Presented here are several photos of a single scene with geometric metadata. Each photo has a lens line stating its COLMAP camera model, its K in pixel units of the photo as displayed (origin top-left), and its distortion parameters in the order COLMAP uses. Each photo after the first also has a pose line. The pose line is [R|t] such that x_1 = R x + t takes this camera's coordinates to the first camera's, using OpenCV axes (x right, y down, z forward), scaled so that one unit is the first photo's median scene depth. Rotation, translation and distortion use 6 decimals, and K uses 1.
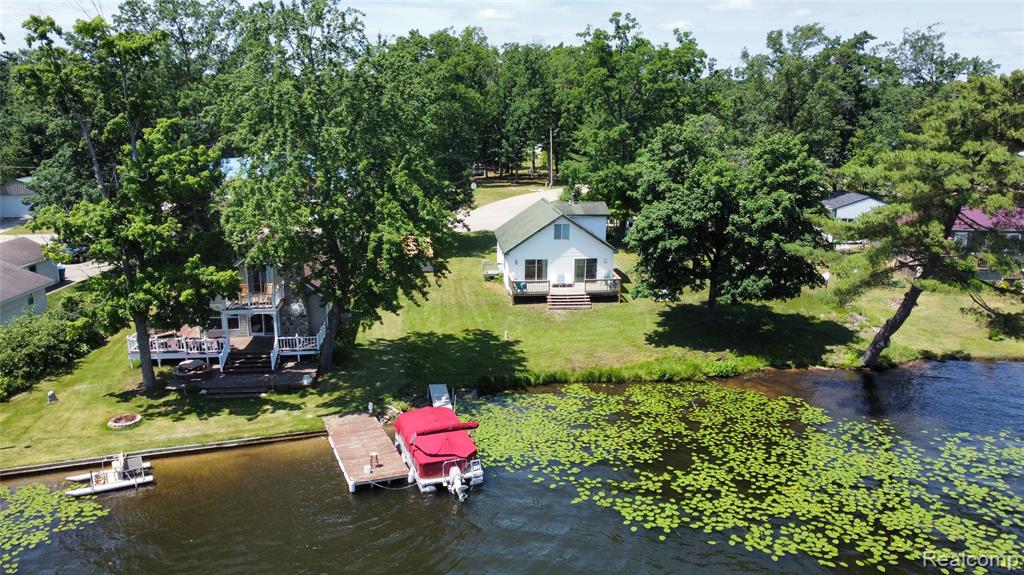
lens RADIAL K [[750.9, 0, 510.5], [0, 750.9, 292.6], [0, 0, 1]] dist [-0.004550, -0.001893]
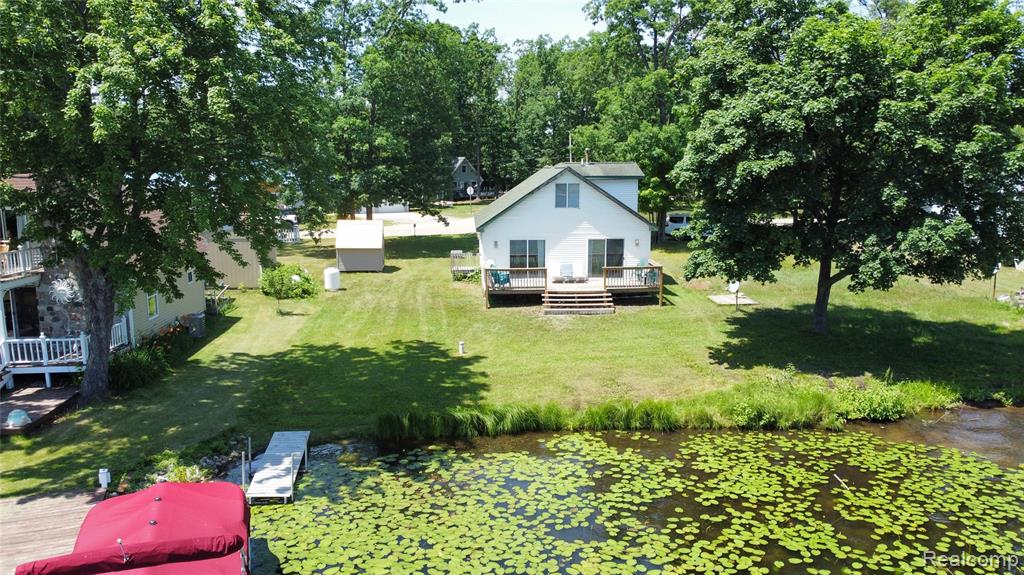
lens RADIAL K [[750.9, 0, 515.2], [0, 750.9, 288.0], [0, 0, 1]] dist [-0.004550, -0.001893]
pose [[0.999317, -0.000956, -0.036941, 0.061700], [-0.002278, 0.996170, -0.087412, 0.067759], [0.036883, 0.087437, 0.995487, 0.483631]]
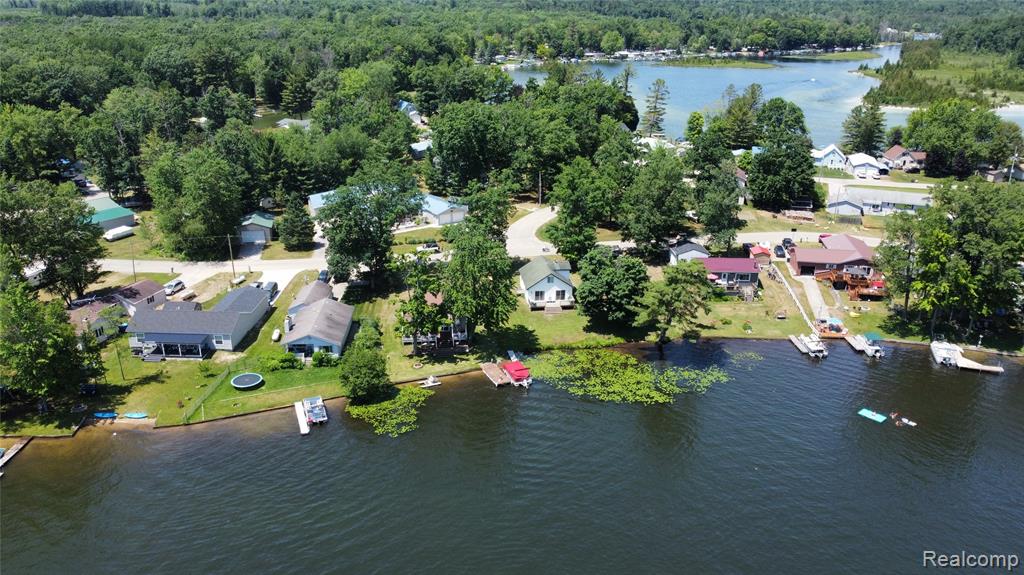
lens RADIAL K [[750.9, 0, 511.7], [0, 750.9, 284.8], [0, 0, 1]] dist [-0.004550, -0.001893]
pose [[0.999301, -0.004222, 0.037148, -0.188328], [-0.000554, 0.991822, 0.127624, -0.481779], [-0.037384, -0.127555, 0.991127, -1.785945]]
